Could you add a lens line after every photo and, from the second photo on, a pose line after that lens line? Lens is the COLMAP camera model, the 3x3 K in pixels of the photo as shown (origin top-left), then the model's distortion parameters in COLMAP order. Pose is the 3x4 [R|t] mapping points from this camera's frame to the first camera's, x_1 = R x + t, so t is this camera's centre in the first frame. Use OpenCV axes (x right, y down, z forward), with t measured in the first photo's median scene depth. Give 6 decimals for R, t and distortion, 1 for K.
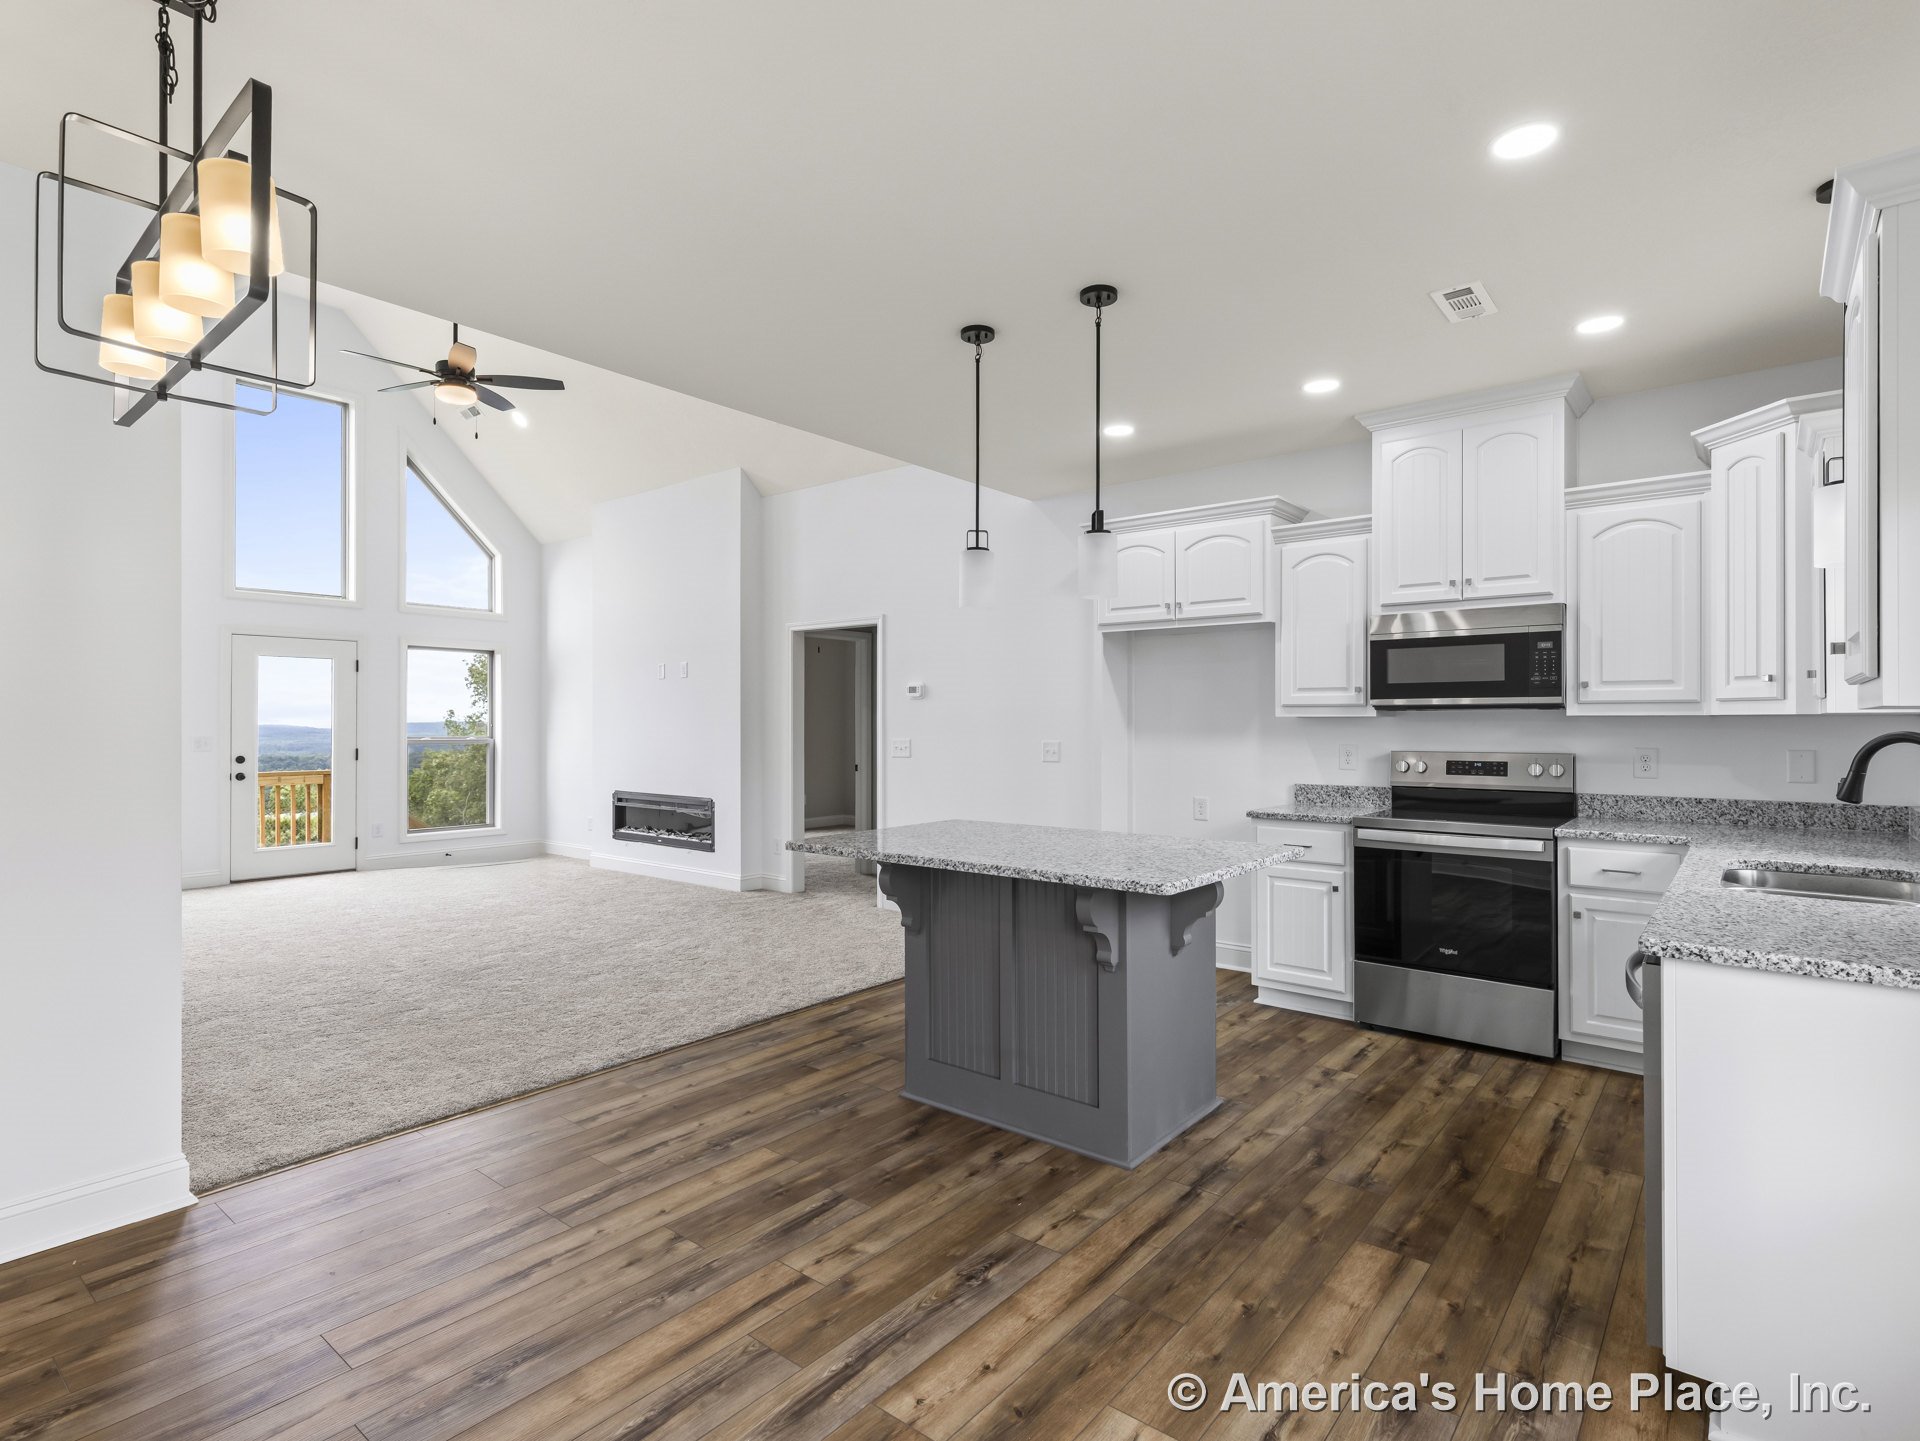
lens RADIAL K [[970.0, 0, 978.9], [0, 970.0, 718.2], [0, 0, 1]] dist [0.006574, -0.000228]
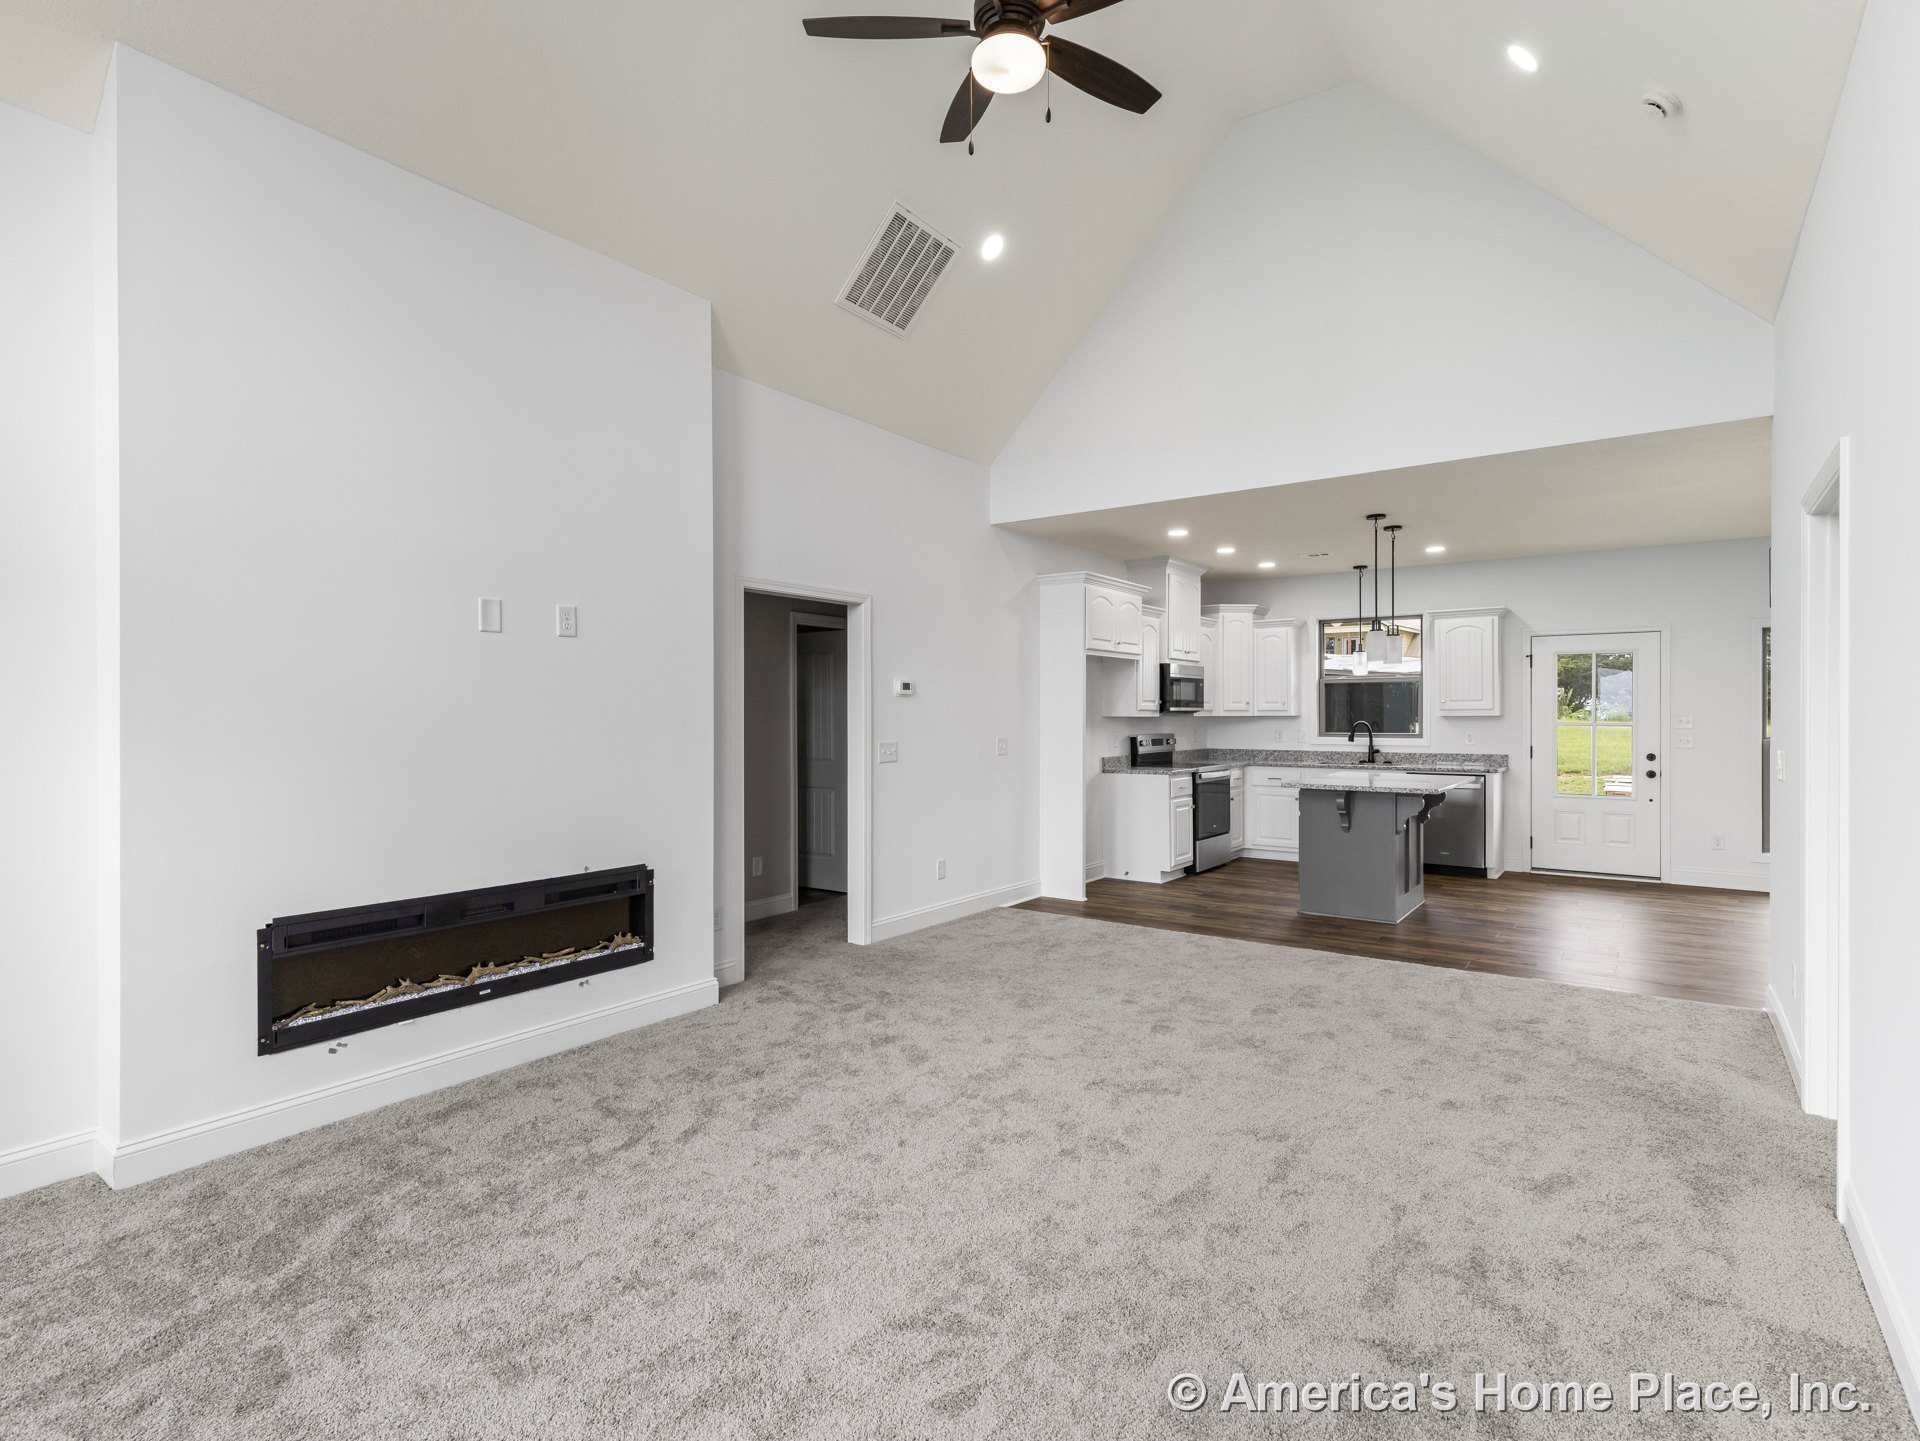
lens RADIAL K [[954.3, 0, 960.0], [0, 954.3, 720.5], [0, 0, 1]] dist [-0.000704, -0.000088]
pose [[-0.036343, -0.005801, 0.999323, -1.705761], [-0.002112, 0.999981, 0.005728, -0.004493], [-0.999337, -0.001903, -0.036354, 1.743588]]
